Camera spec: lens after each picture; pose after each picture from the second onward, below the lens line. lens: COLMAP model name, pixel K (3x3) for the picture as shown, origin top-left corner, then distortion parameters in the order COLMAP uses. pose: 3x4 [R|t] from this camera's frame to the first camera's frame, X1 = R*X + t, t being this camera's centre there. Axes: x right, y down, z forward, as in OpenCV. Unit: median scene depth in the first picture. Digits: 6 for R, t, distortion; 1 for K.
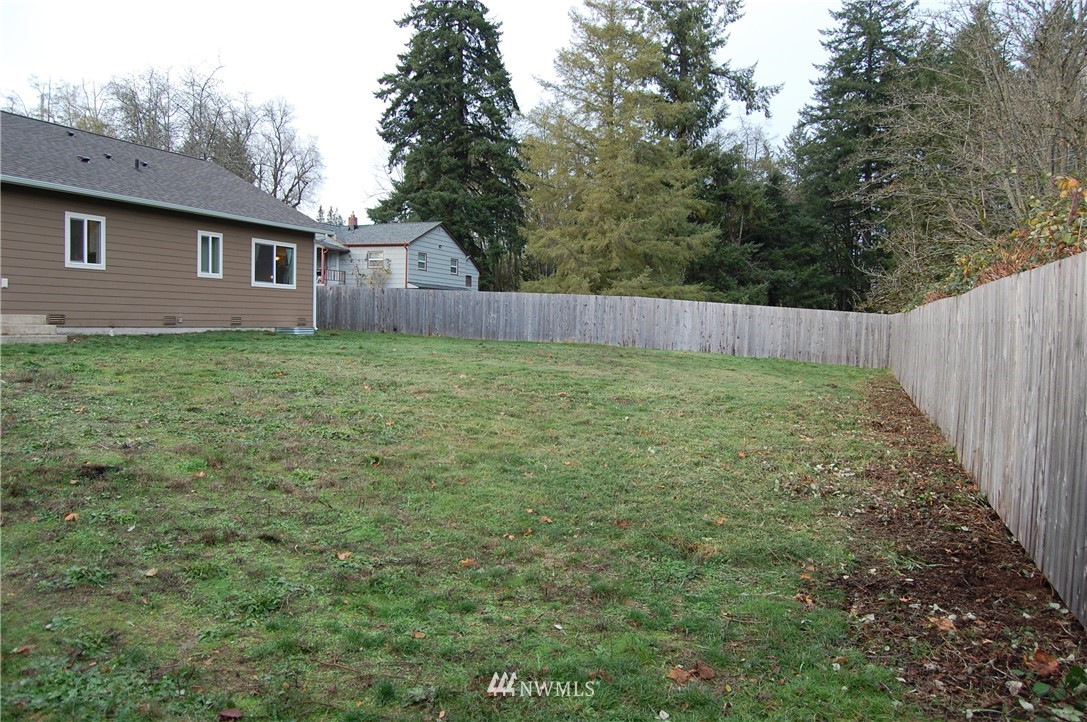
lens RADIAL K [[871.5, 0, 546.3], [0, 871.5, 354.9], [0, 0, 1]] dist [-0.088140, 0.035516]
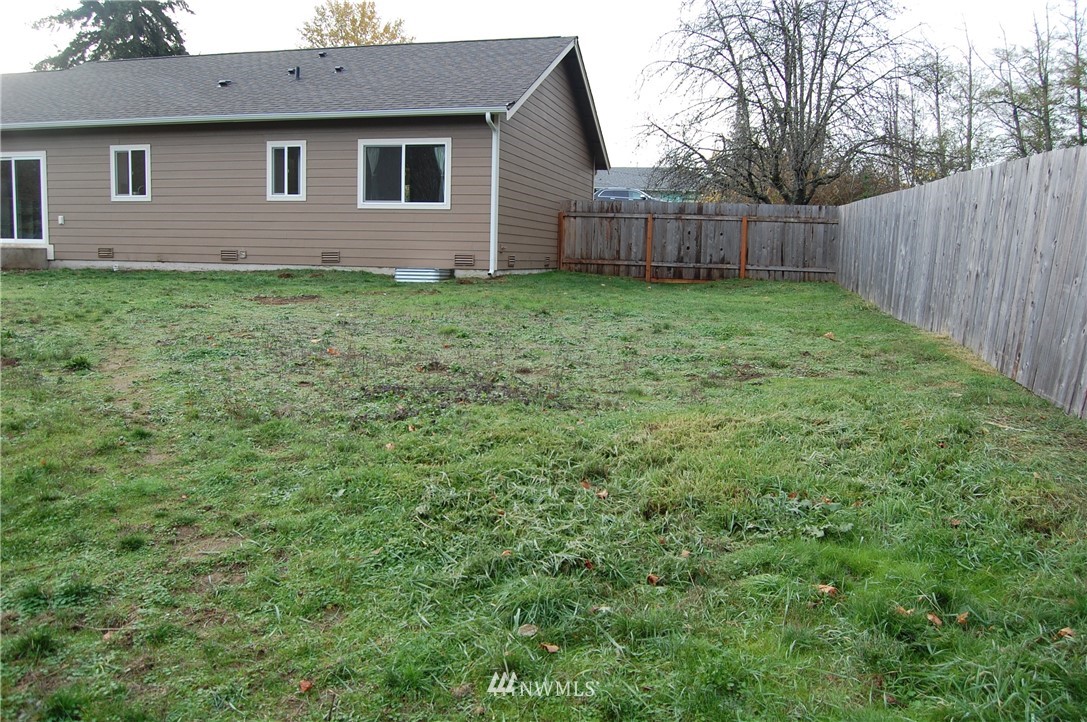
lens RADIAL K [[871.5, 0, 542.8], [0, 871.5, 356.9], [0, 0, 1]] dist [-0.088140, 0.035516]
pose [[0.127830, 0.098957, -0.986847, 0.433773], [-0.061105, 0.993905, 0.091750, -0.036196], [0.989912, 0.048573, 0.133098, 1.163306]]
